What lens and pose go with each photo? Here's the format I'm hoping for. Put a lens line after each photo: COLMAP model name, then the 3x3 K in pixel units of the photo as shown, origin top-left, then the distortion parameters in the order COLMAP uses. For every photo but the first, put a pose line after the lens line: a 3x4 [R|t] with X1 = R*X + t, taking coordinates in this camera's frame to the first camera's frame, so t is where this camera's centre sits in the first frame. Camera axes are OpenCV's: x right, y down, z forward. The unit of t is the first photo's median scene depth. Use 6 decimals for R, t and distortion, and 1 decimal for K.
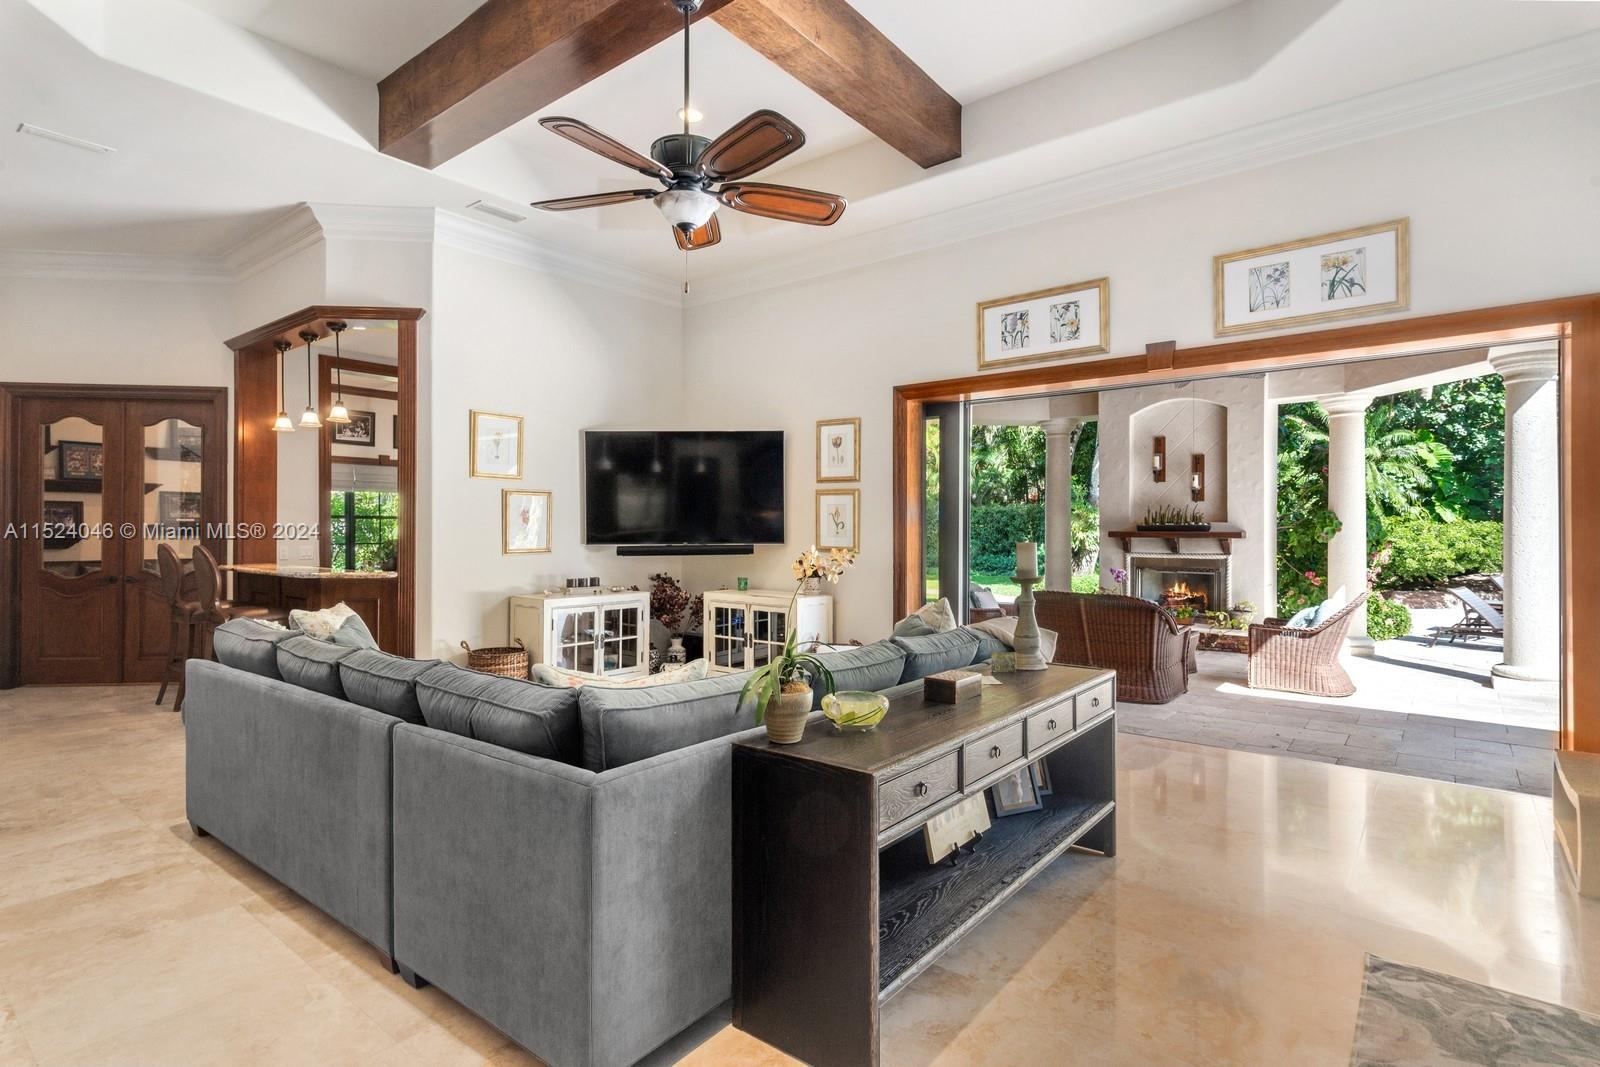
lens RADIAL K [[811.5, 0, 813.9], [0, 811.5, 527.0], [0, 0, 1]] dist [0.003649, 0.000058]
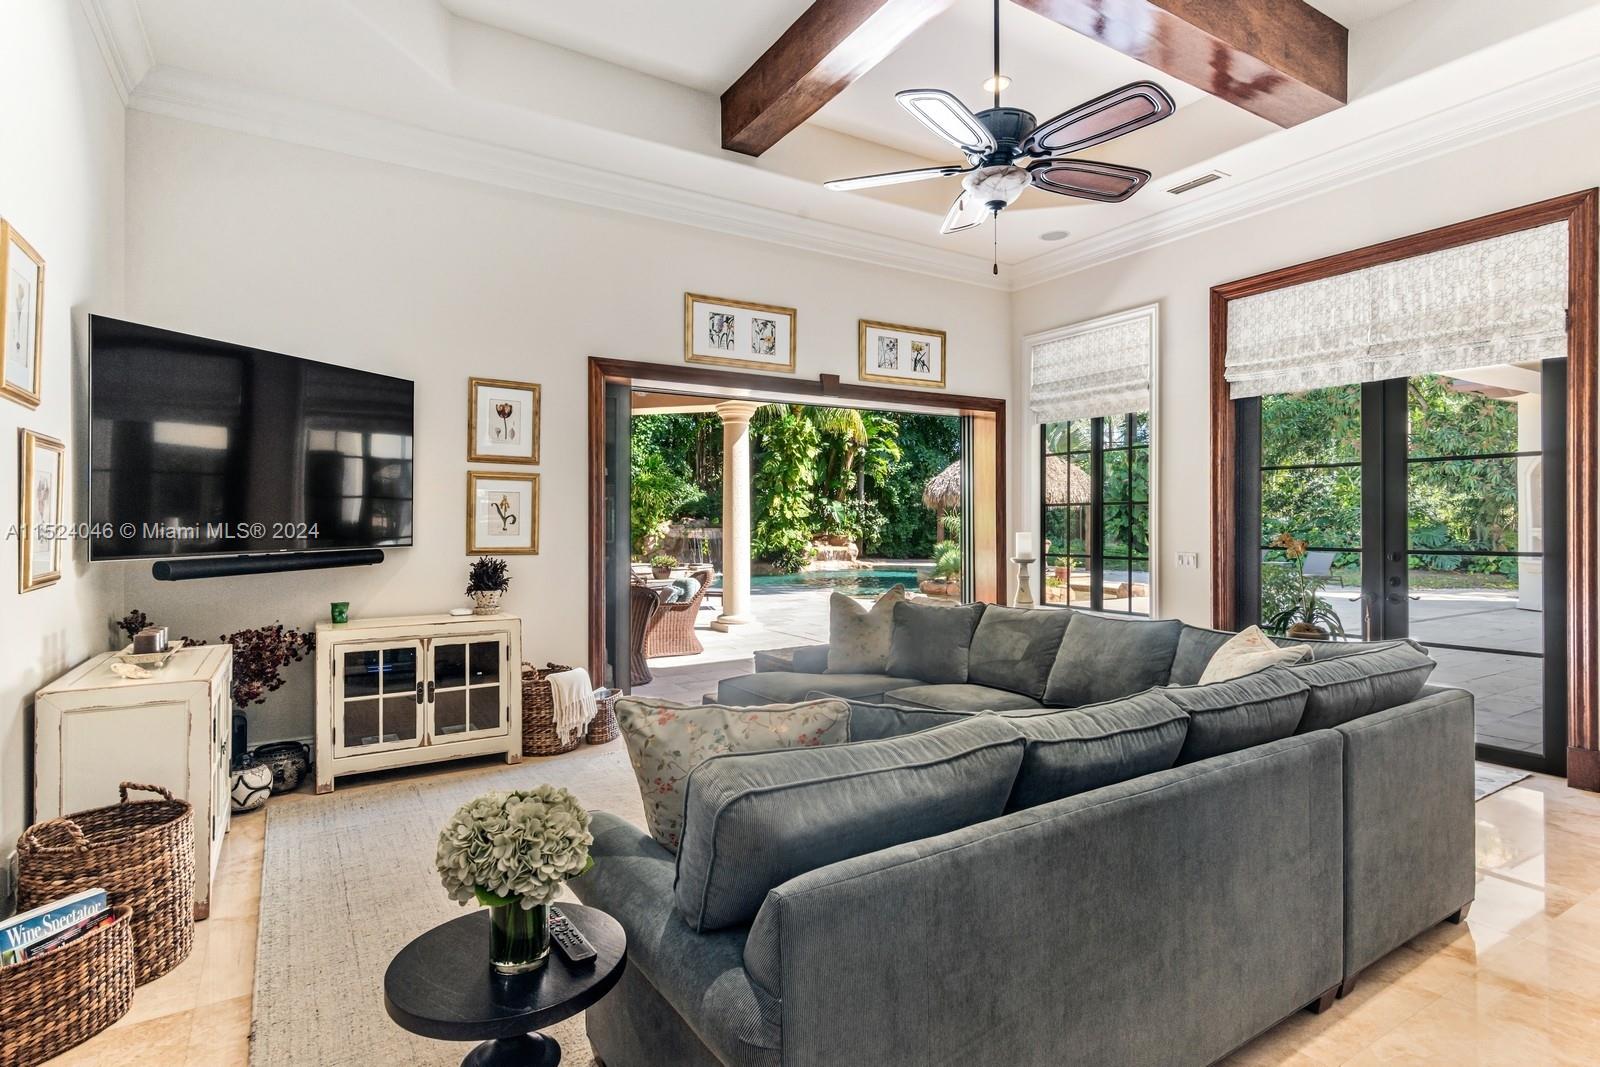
lens RADIAL K [[811.5, 0, 813.9], [0, 811.5, 527.0], [0, 0, 1]] dist [0.003649, 0.000058]
pose [[0.331653, -0.005913, 0.943383, -0.679749], [0.001286, 0.999982, 0.005816, 0.000996], [-0.943401, -0.000716, 0.331655, 0.538121]]
